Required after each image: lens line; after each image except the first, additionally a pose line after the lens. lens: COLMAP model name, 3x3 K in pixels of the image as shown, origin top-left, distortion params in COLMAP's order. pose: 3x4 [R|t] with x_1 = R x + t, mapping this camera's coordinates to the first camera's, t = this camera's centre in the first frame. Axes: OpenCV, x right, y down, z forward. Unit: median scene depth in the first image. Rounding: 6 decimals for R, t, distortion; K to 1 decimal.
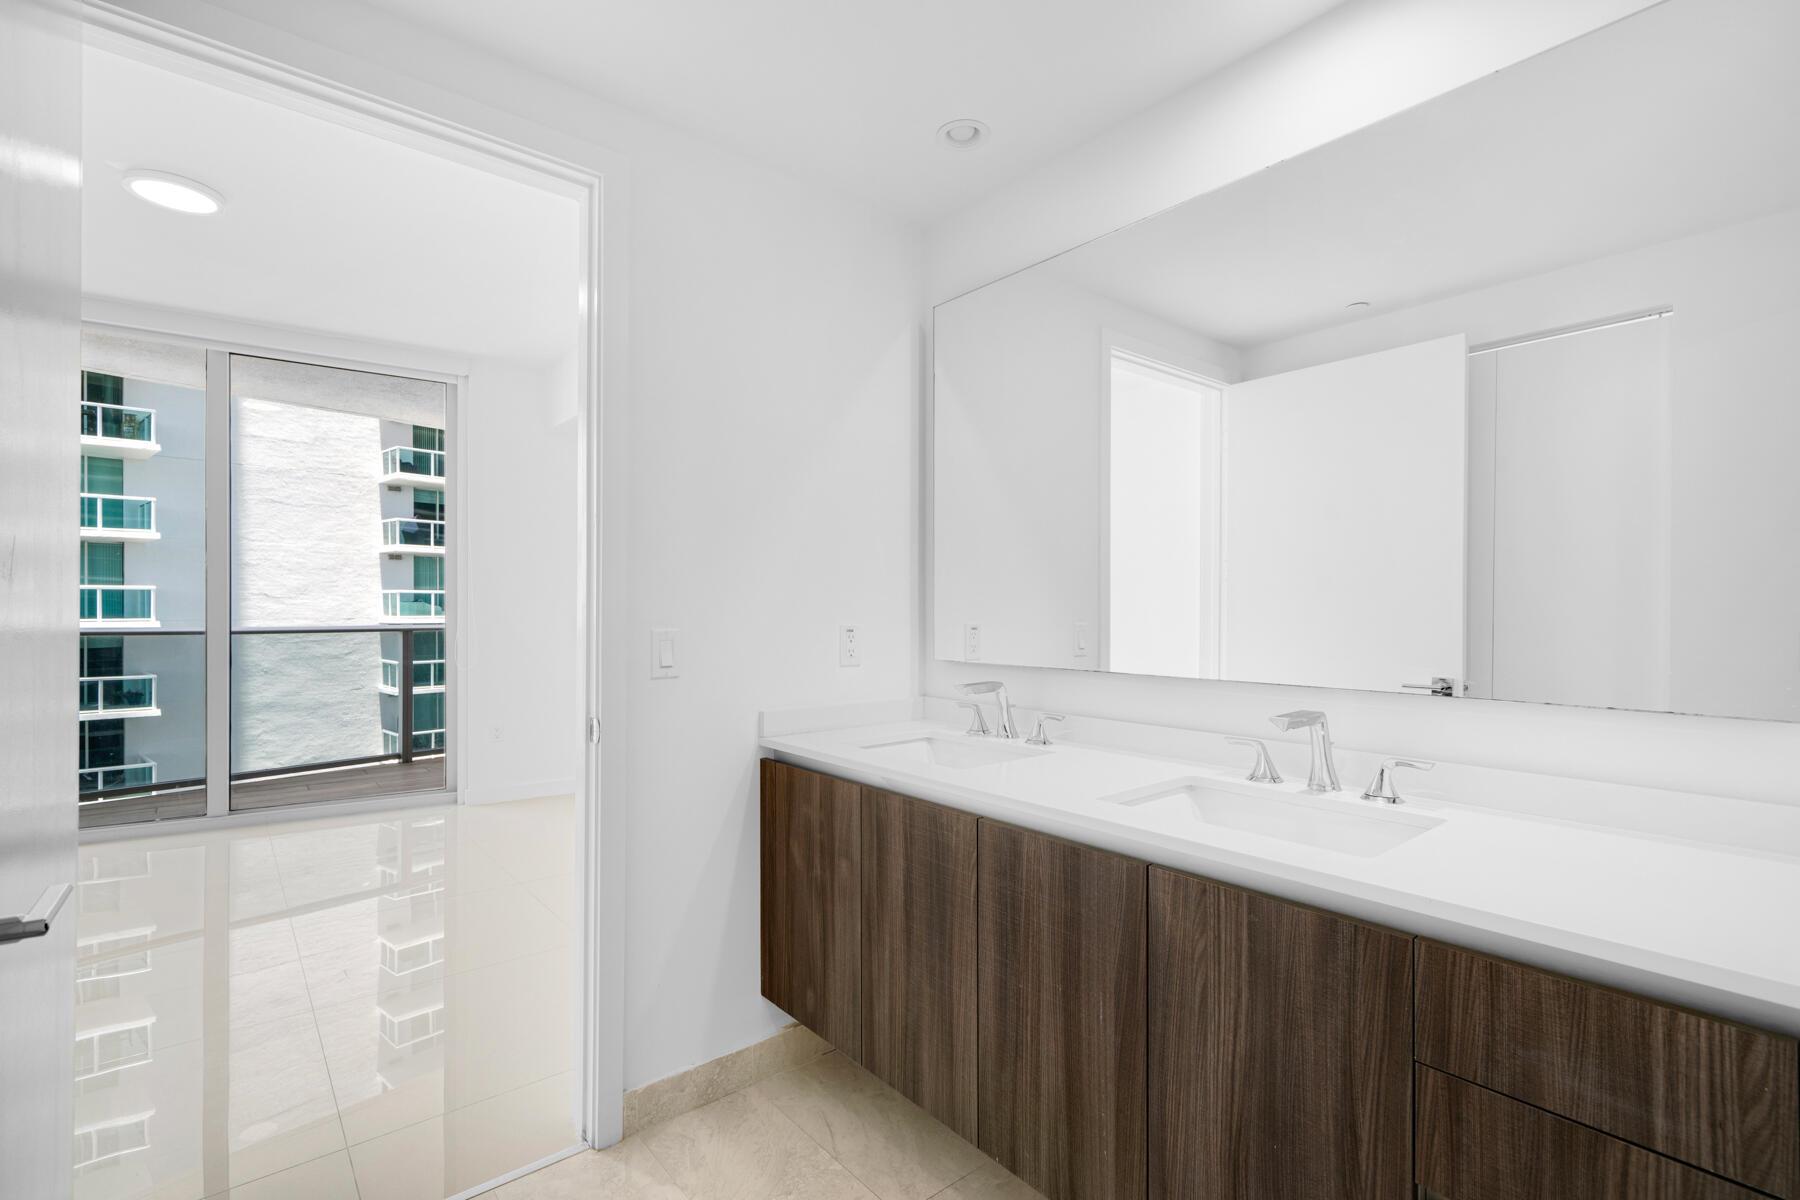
lens RADIAL K [[812.9, 0, 885.6], [0, 812.9, 607.1], [0, 0, 1]] dist [-0.001353, 0.000033]
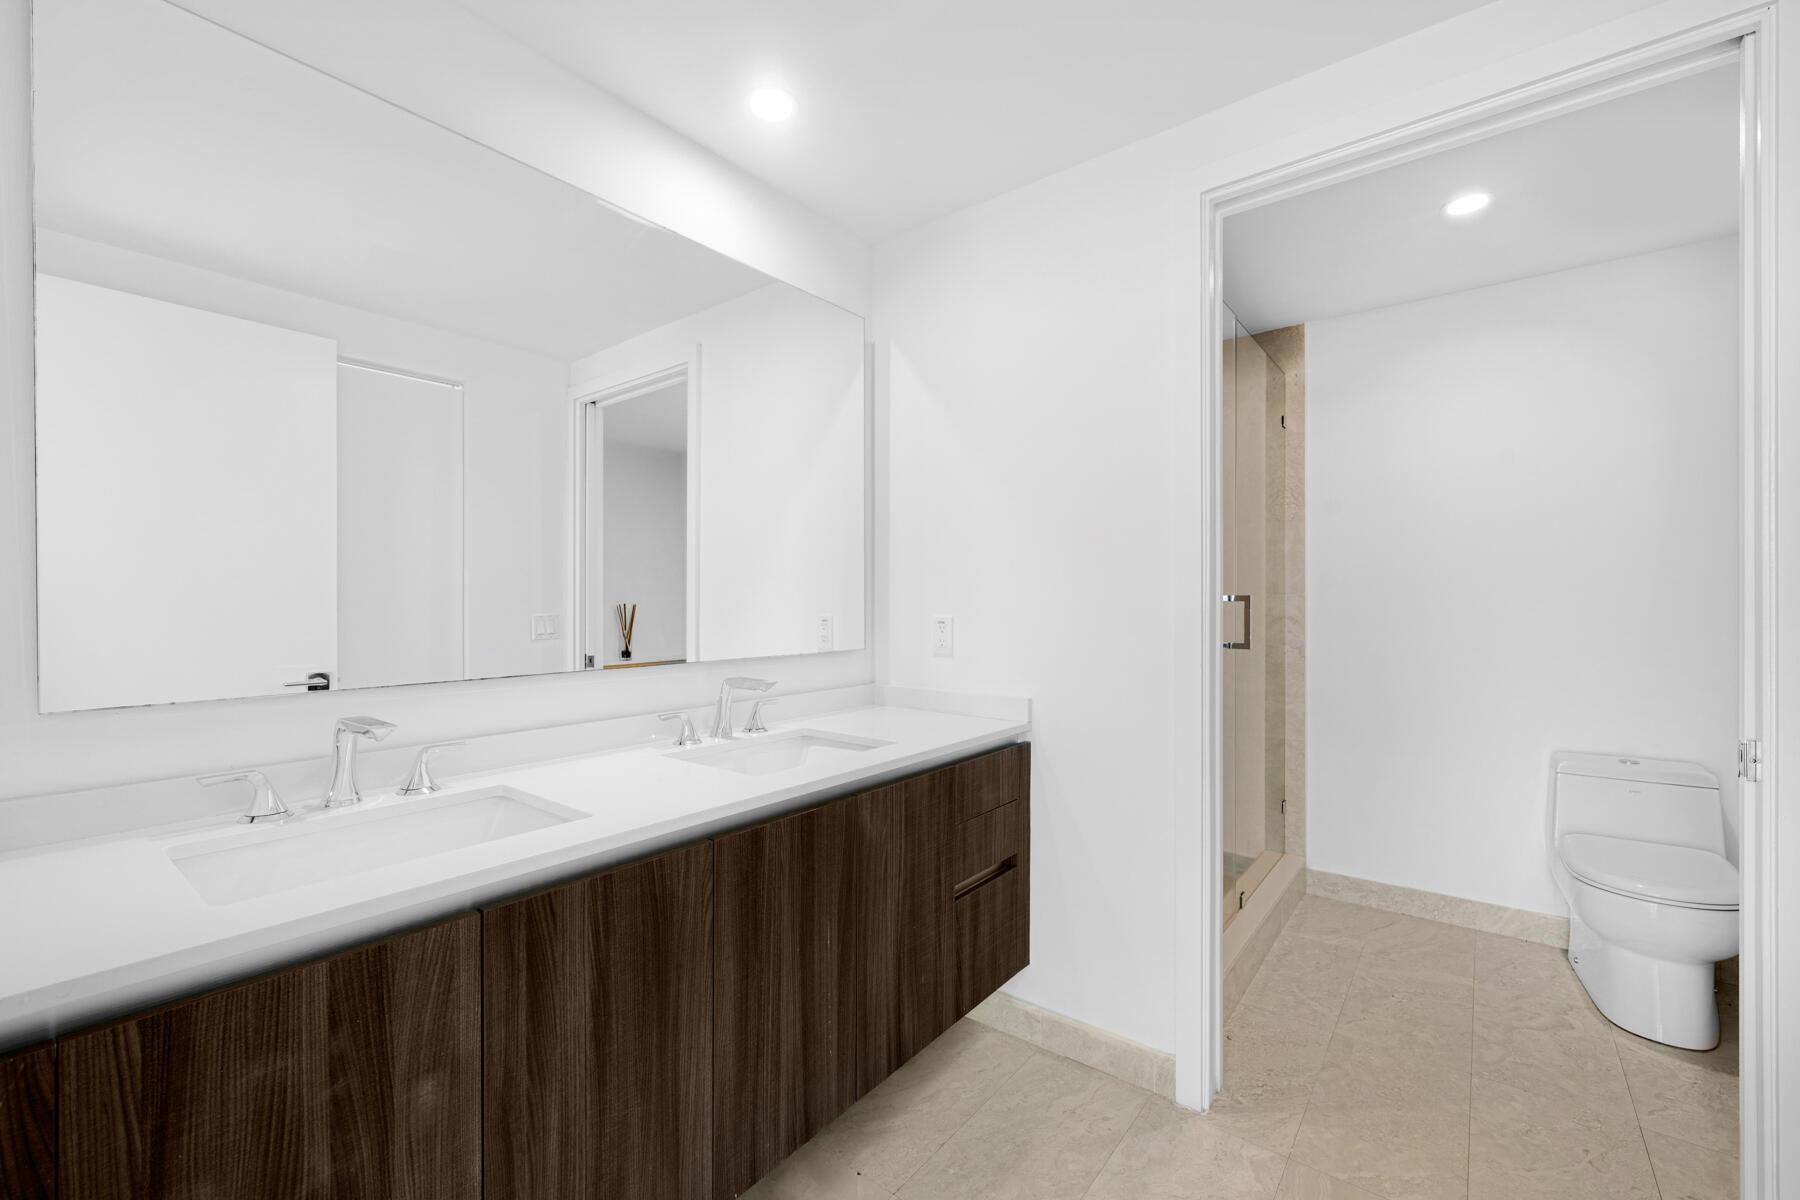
lens RADIAL K [[727.3, 0, 894.0], [0, 727.3, 606.1], [0, 0, 1]] dist [0.000428, -0.000268]
pose [[-0.200464, -0.002679, 0.979697, -0.713503], [0.002295, 0.999992, 0.003204, 0.005738], [-0.979698, 0.002890, -0.200456, 0.994852]]
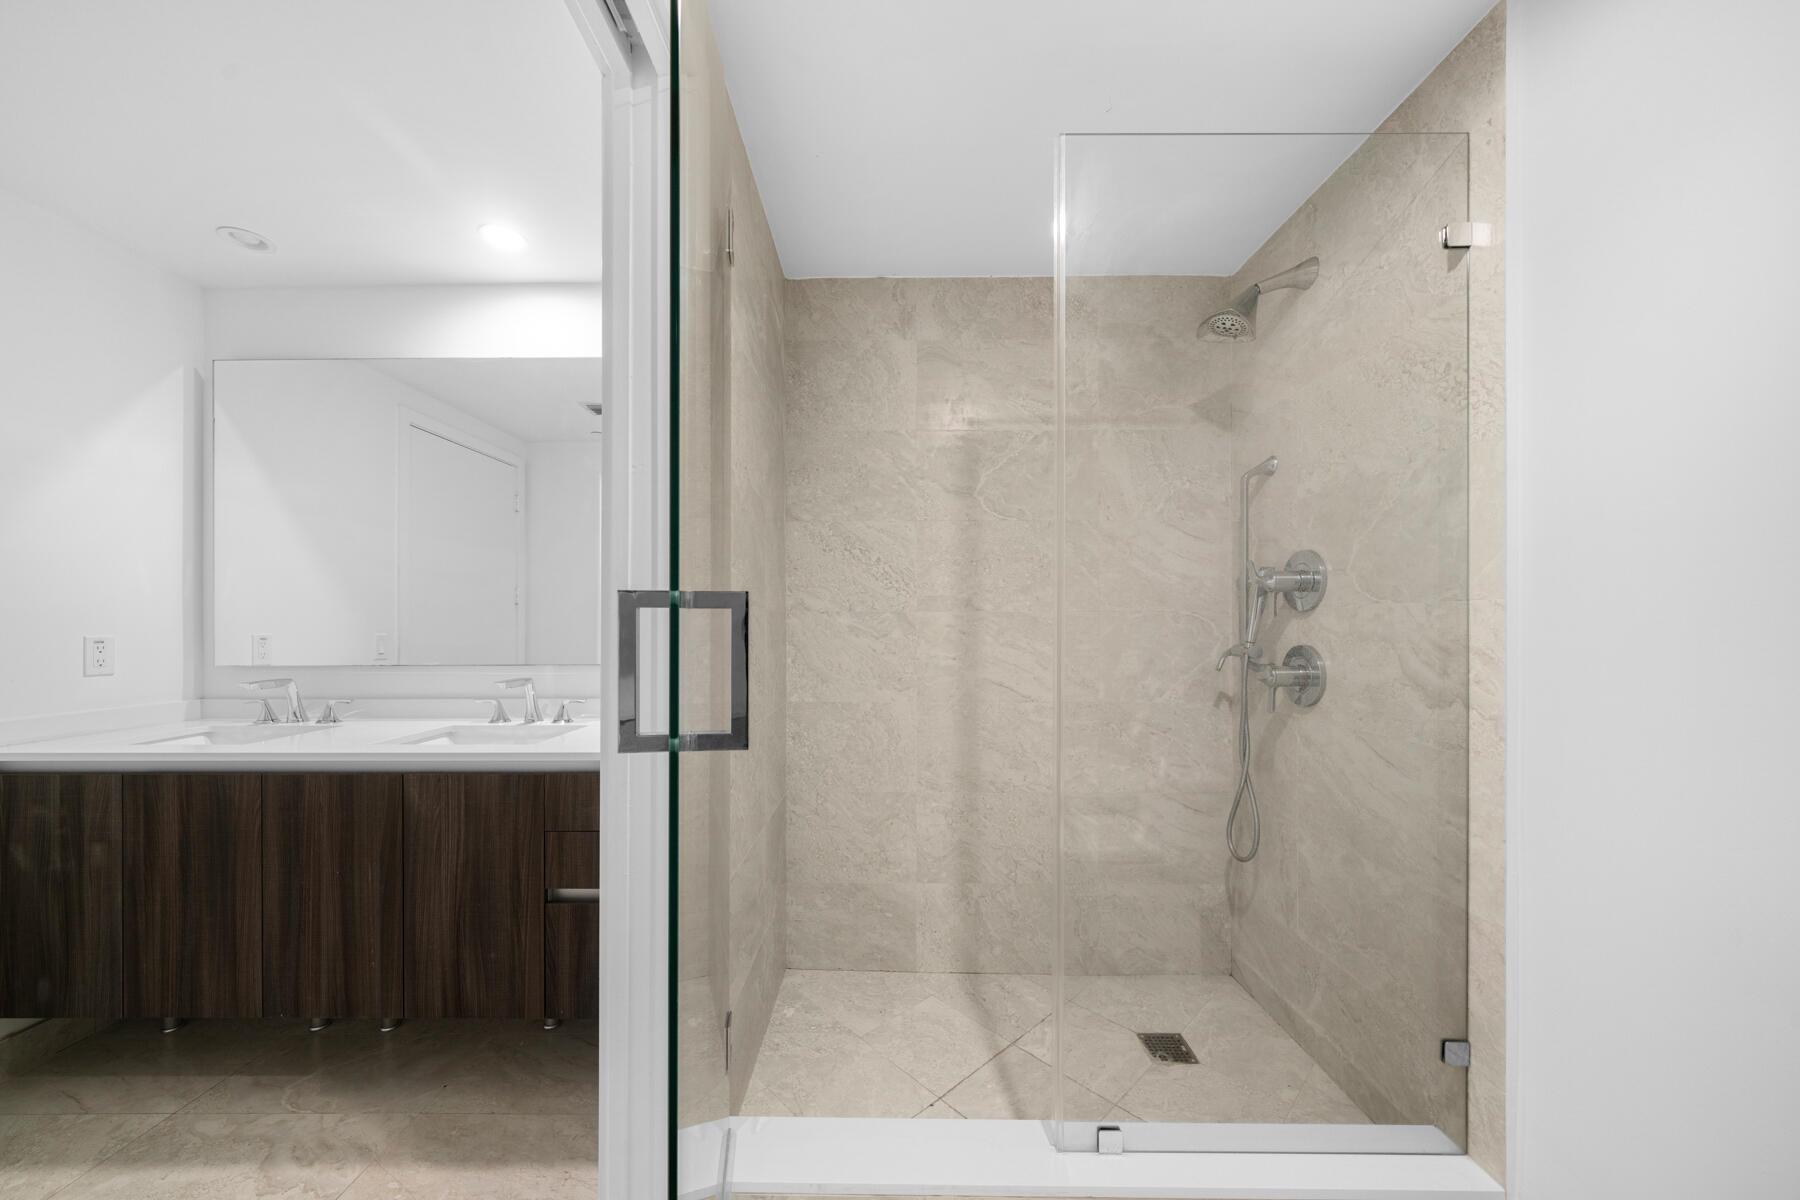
lens RADIAL K [[643.2, 0, 894.1], [0, 643.2, 619.9], [0, 0, 1]] dist [-0.000815, 0.000600]
pose [[0.640010, -0.000278, 0.768367, -0.037409], [0.001972, 0.999997, -0.001280, 0.005937], [-0.768364, 0.002334, 0.640008, -0.515845]]
